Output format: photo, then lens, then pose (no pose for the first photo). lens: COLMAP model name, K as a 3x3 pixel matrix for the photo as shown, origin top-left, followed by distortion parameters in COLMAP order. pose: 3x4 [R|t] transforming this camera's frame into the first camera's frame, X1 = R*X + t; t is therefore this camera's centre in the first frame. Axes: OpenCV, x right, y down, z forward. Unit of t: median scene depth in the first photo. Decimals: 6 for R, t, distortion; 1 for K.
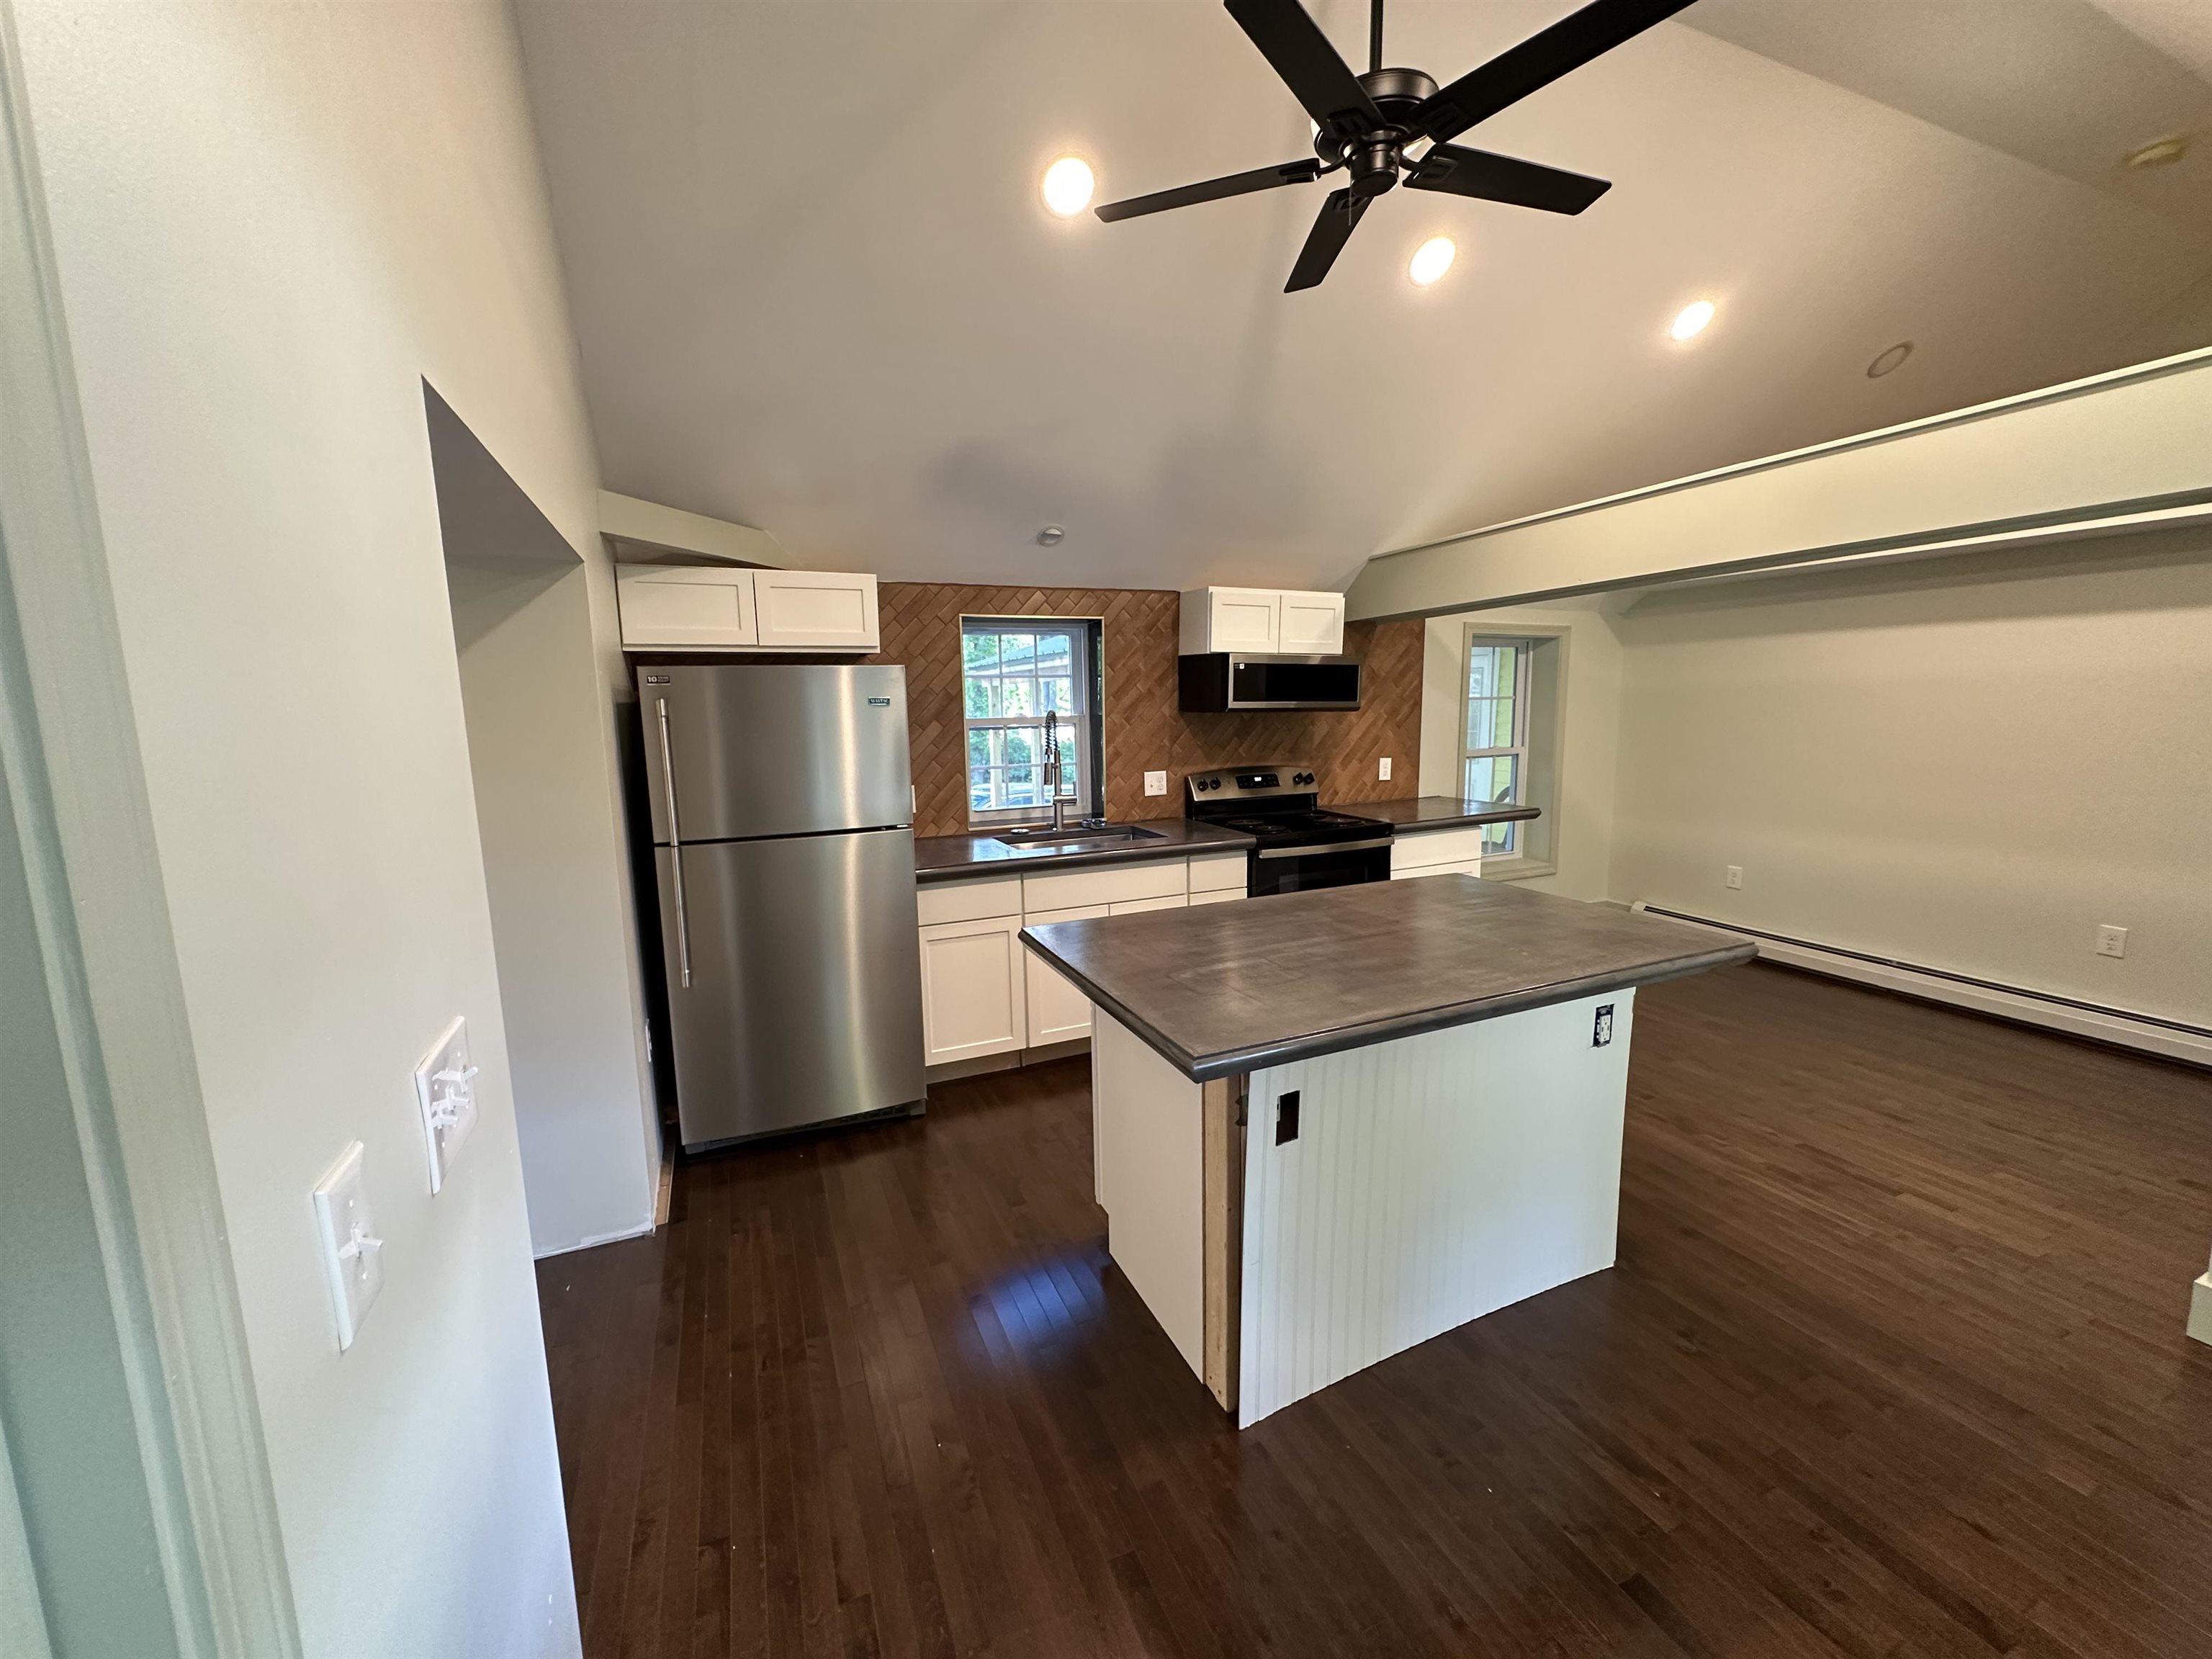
lens RADIAL K [[885.3, 0, 1104.5], [0, 885.3, 828.8], [0, 0, 1]] dist [-0.000866, 0.000787]
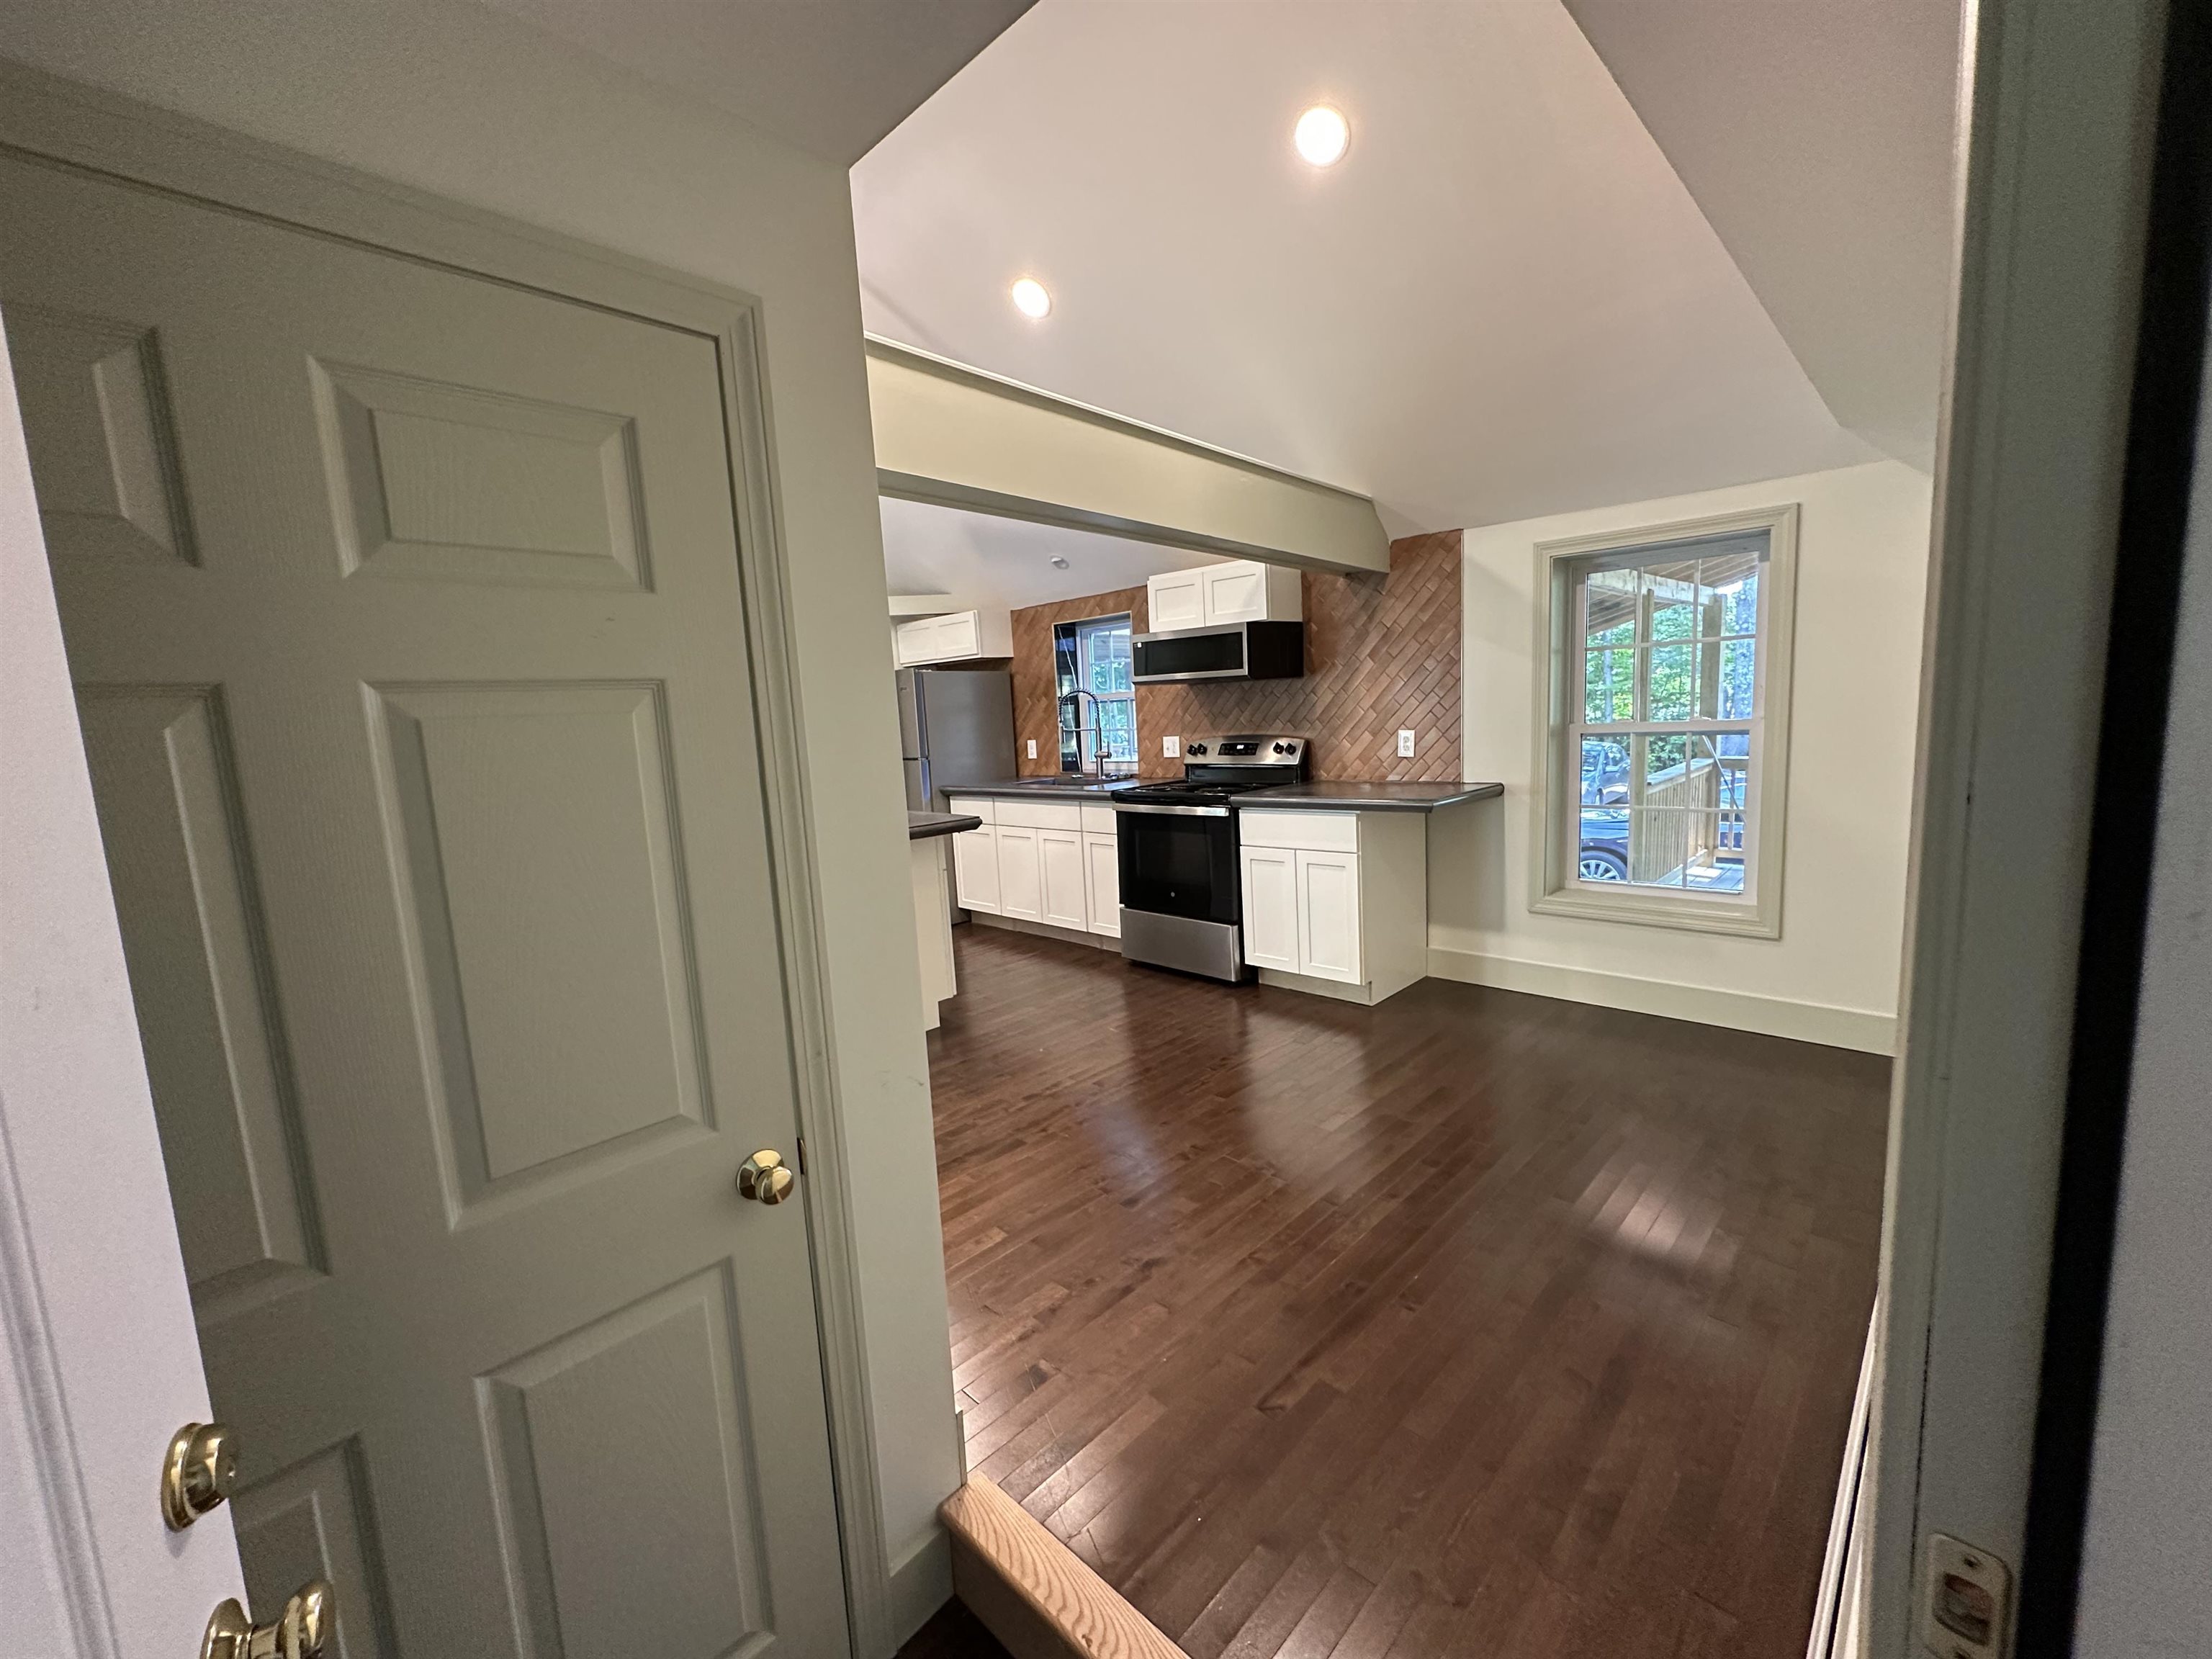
lens RADIAL K [[885.3, 0, 1099.6], [0, 885.3, 827.8], [0, 0, 1]] dist [-0.000866, 0.000787]
pose [[0.370547, 0.118605, -0.921210, 1.117269], [-0.092069, 0.991619, 0.090637, -0.042977], [0.924239, 0.051229, 0.378361, 0.480365]]
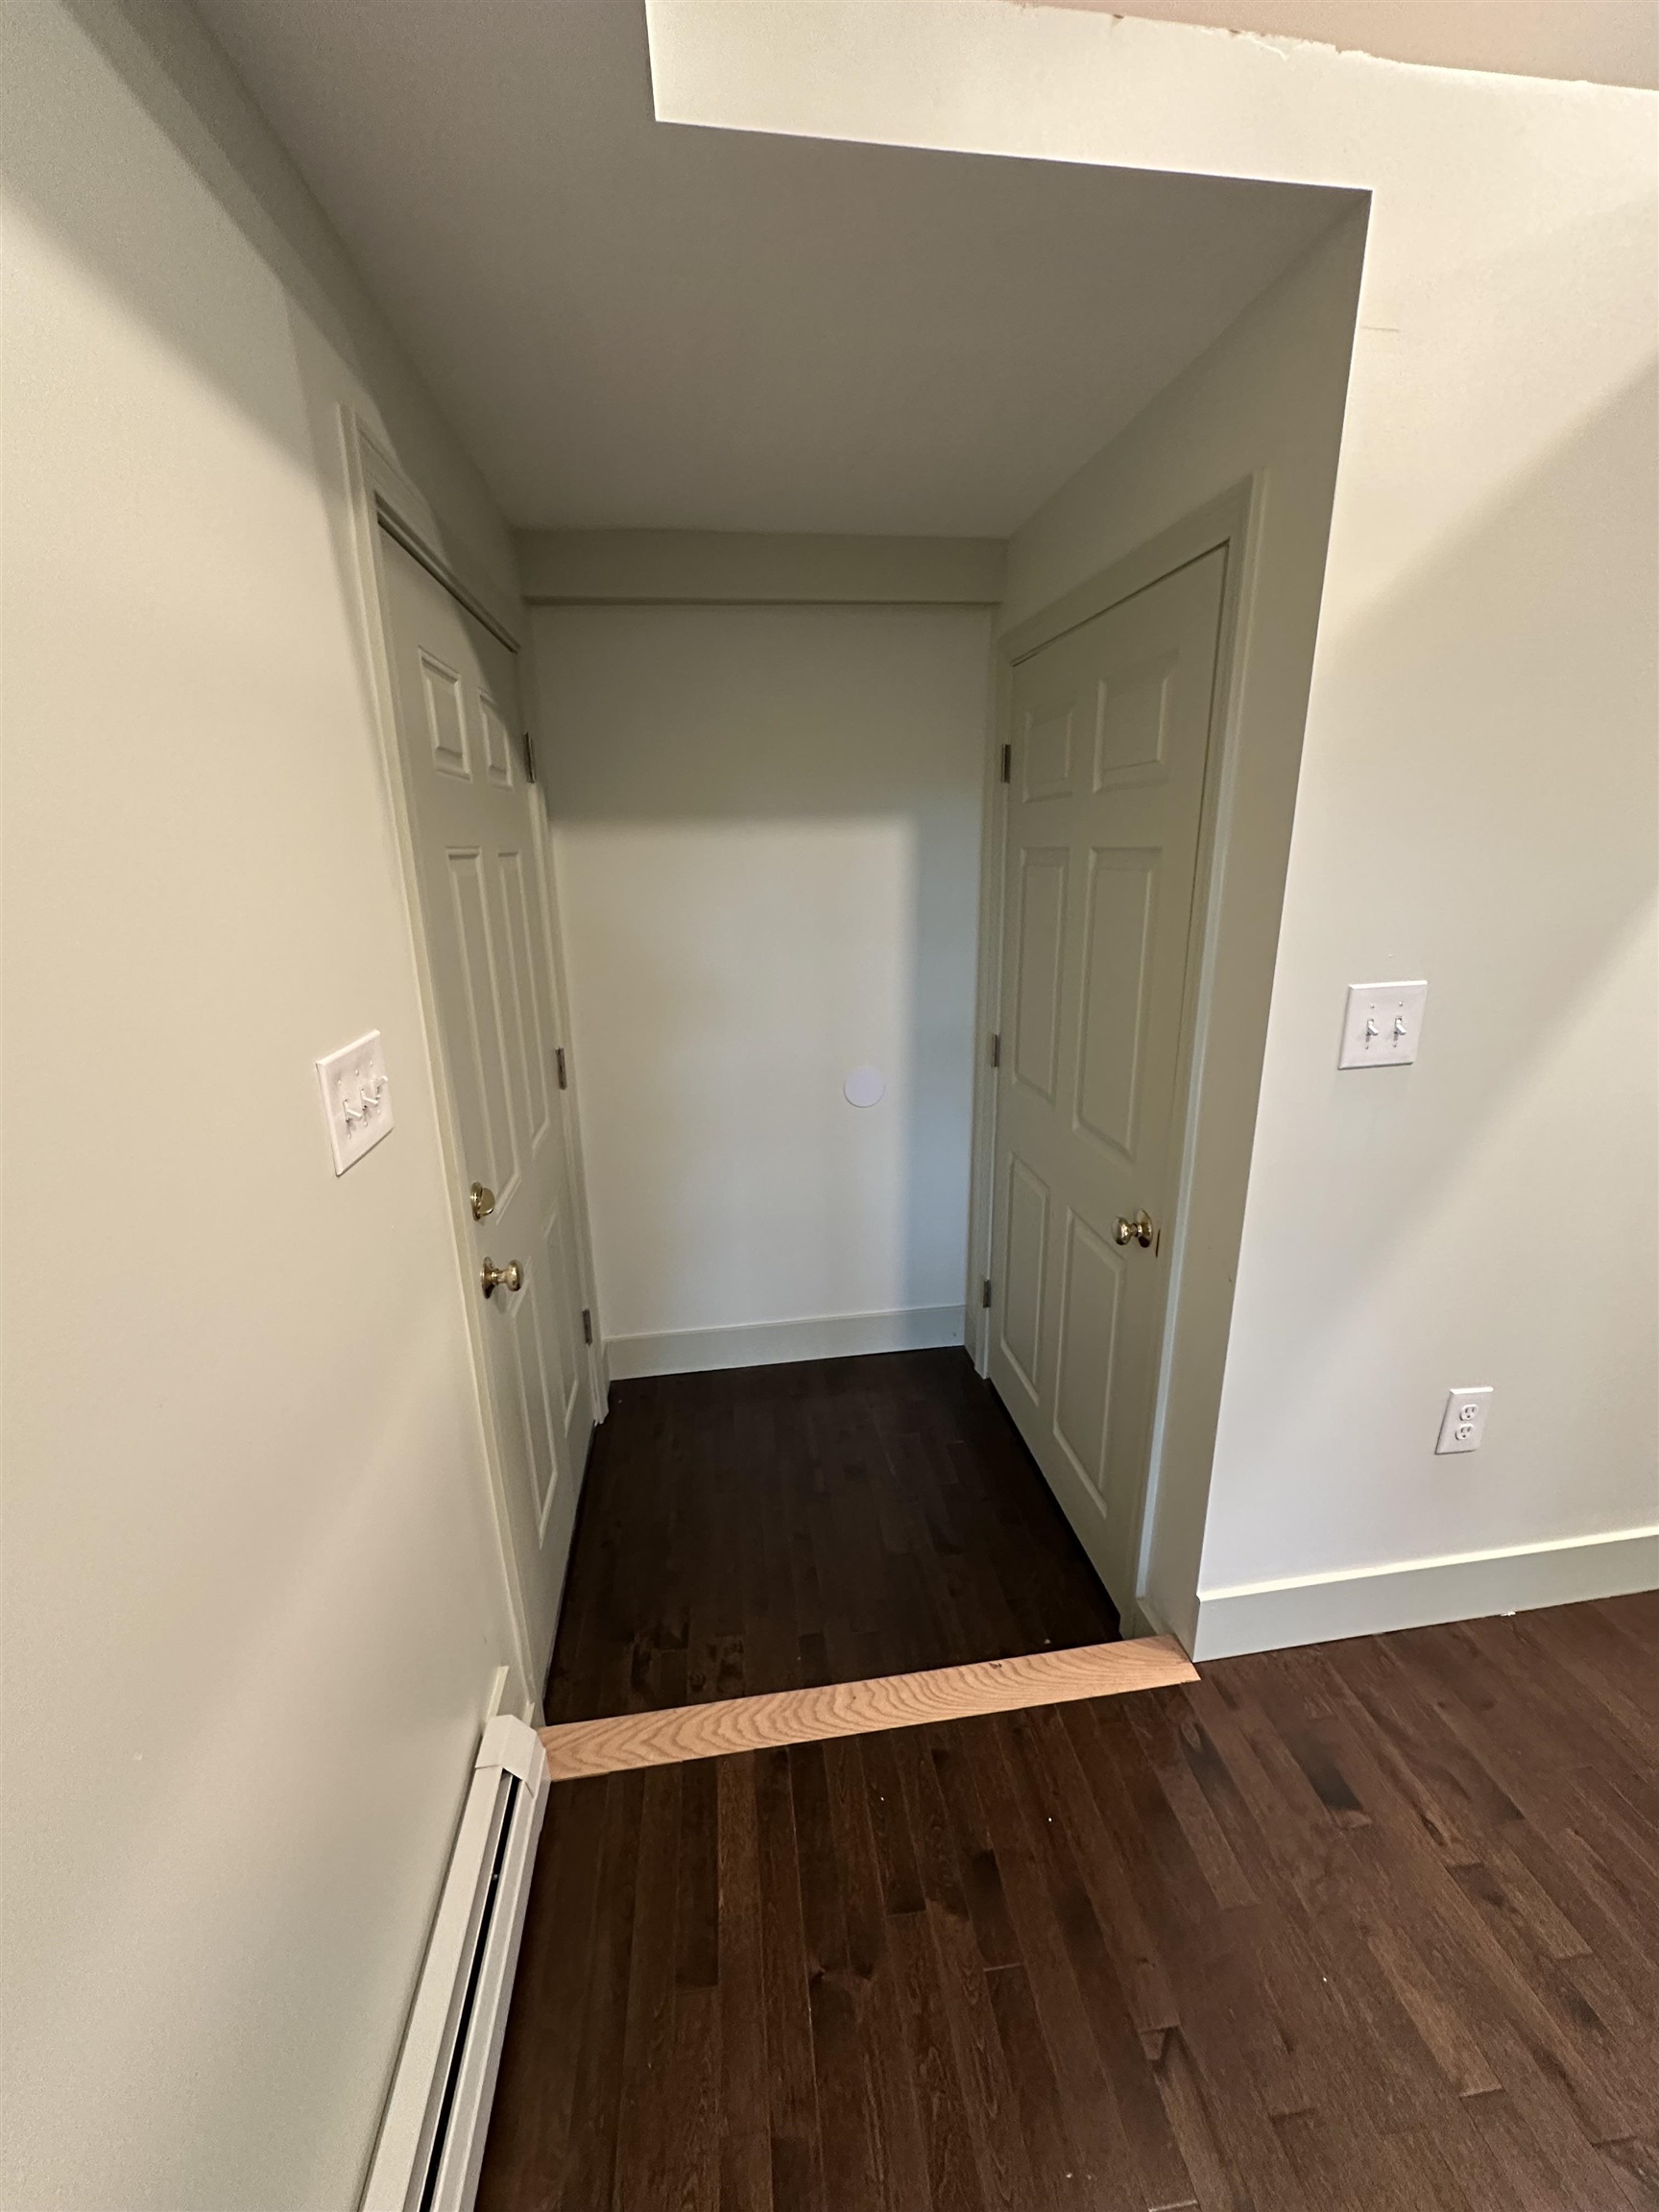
lens RADIAL K [[885.3, 0, 834.4], [0, 885.3, 1104.8], [0, 0, 1]] dist [-0.000866, 0.000787]
pose [[-0.963816, -0.048300, 0.262156, 0.860759], [0.066470, 0.908837, 0.411821, -0.110718], [-0.258148, 0.414346, -0.872741, 0.834672]]
